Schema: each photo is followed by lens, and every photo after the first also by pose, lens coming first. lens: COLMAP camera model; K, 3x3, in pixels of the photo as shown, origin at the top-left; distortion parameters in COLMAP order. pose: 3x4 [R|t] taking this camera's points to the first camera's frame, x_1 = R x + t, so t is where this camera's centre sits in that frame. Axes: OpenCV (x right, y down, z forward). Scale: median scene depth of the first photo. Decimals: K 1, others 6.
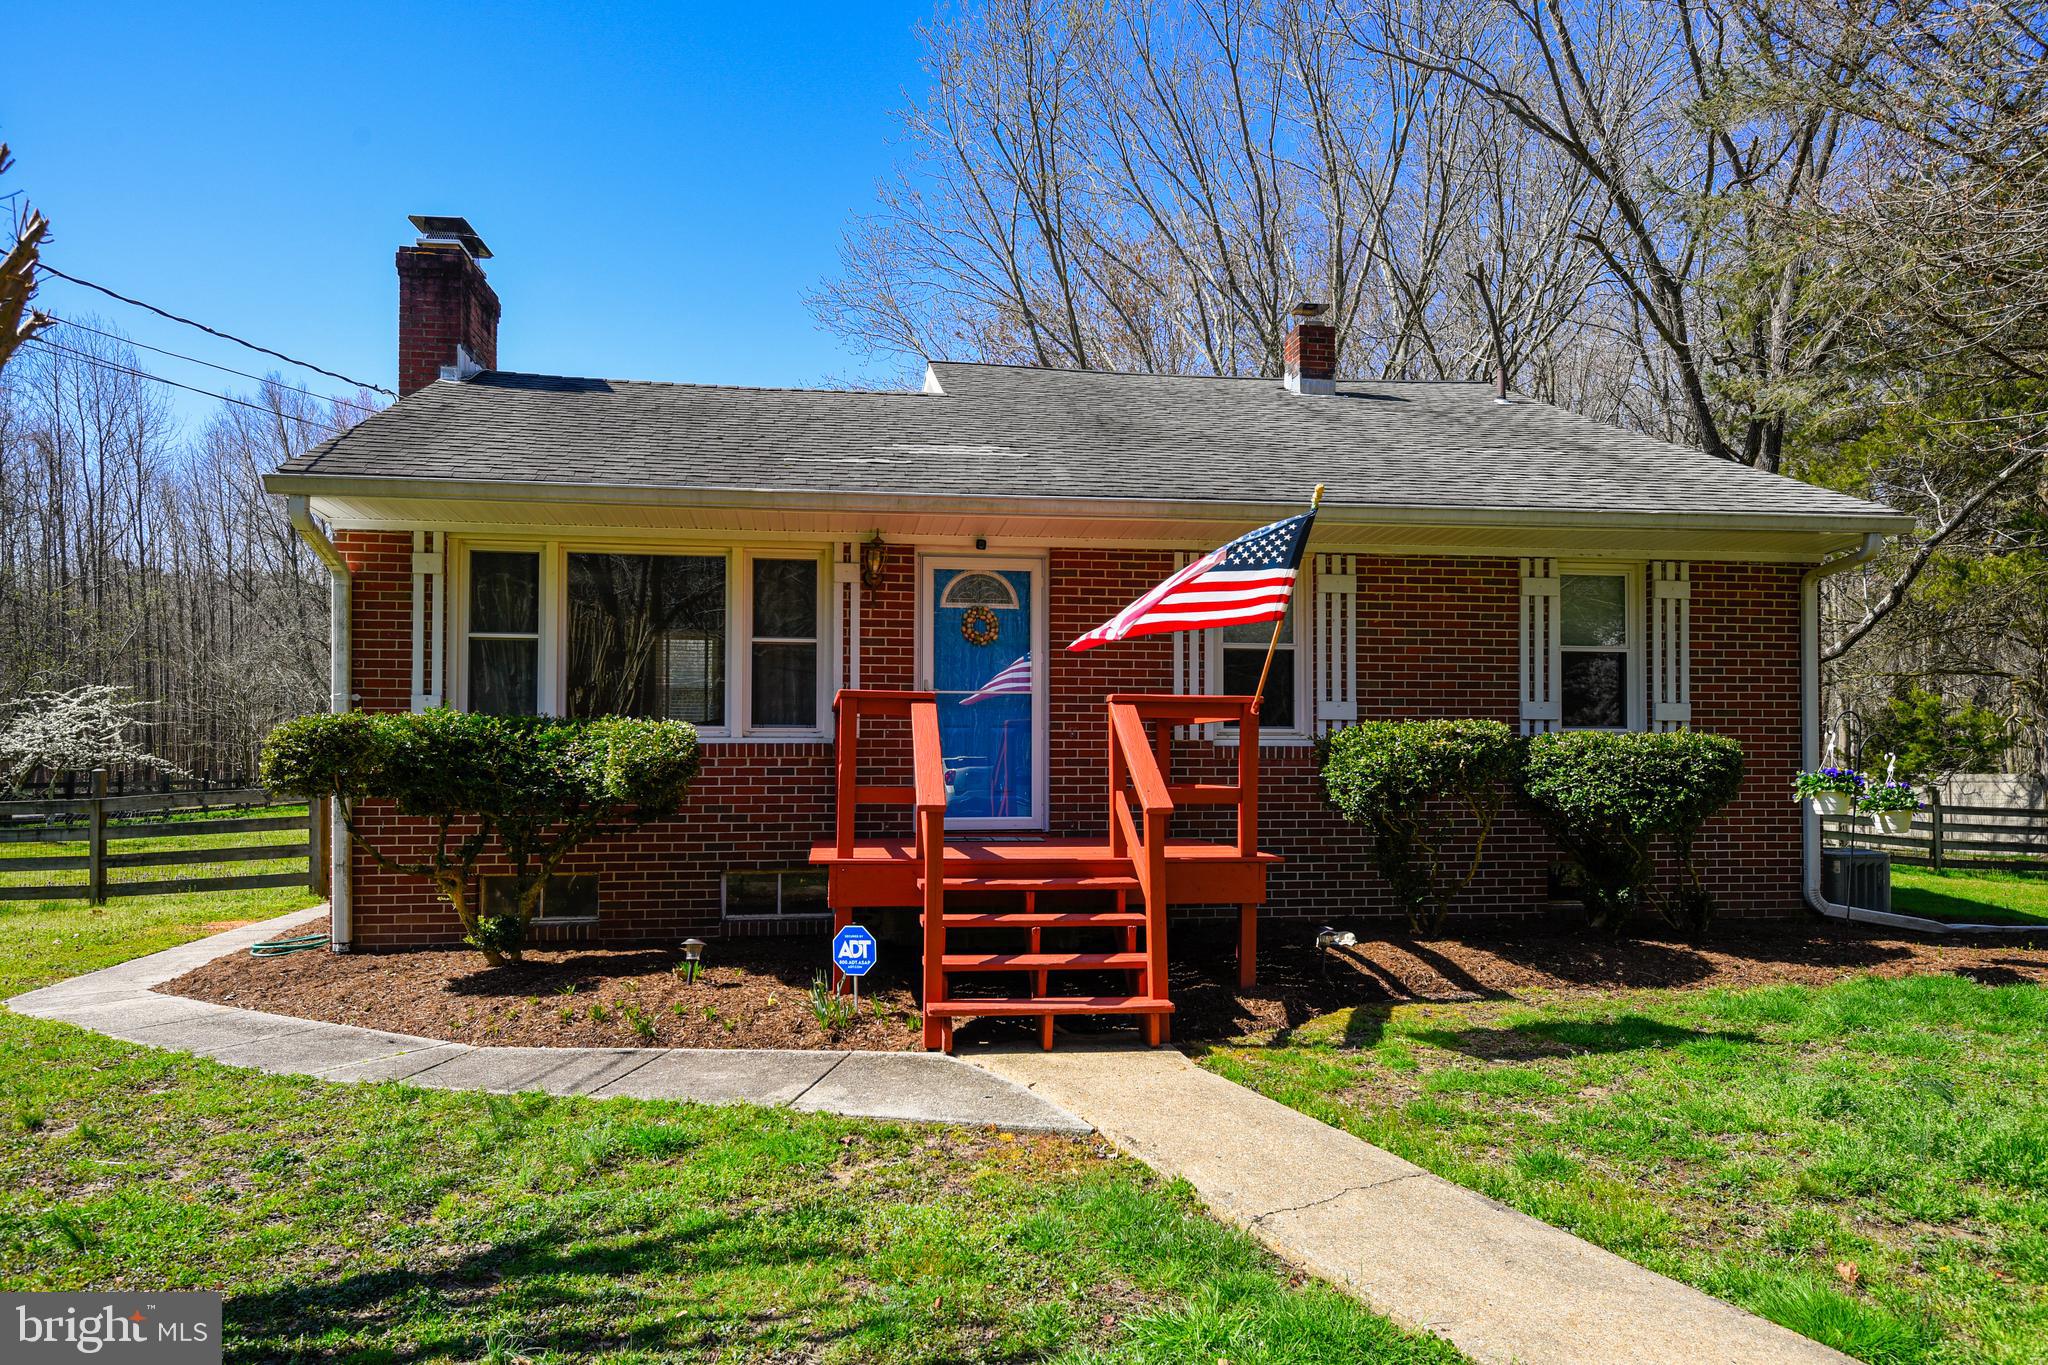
lens RADIAL K [[1385.4, 0, 1022.6], [0, 1385.4, 644.2], [0, 0, 1]] dist [0.048751, -0.000391]
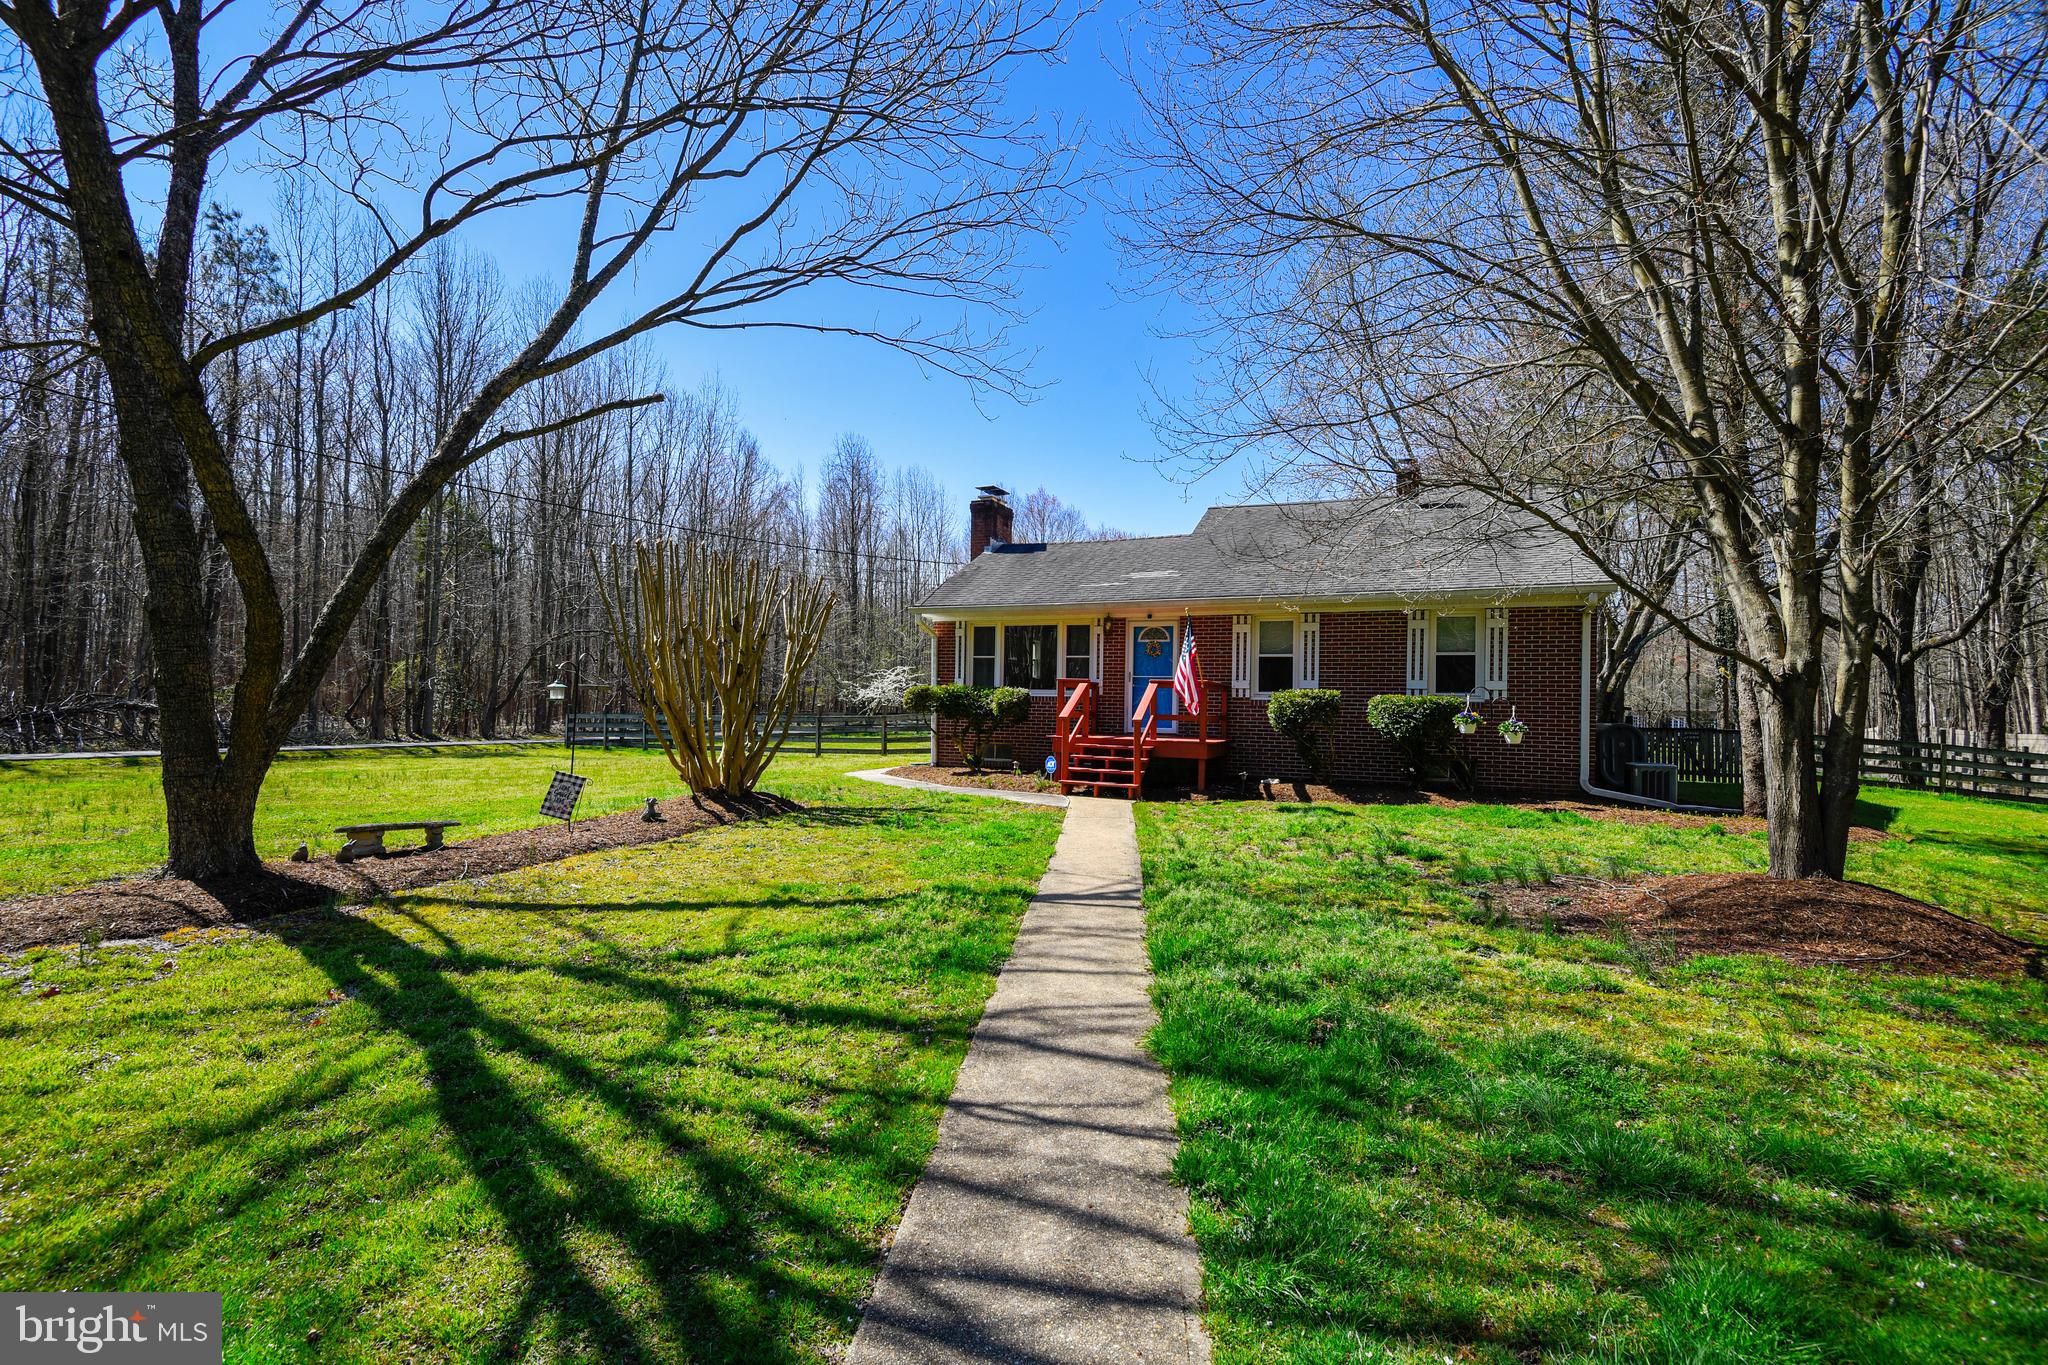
lens RADIAL K [[924.3, 0, 1024.0], [0, 924.3, 682.5], [0, 0, 1]] dist [0.032749, -0.024324]
pose [[0.872312, -0.003216, -0.488939, 0.570355], [0.022056, 0.999219, 0.032777, -0.013658], [0.488452, -0.039375, 0.871702, -0.527349]]
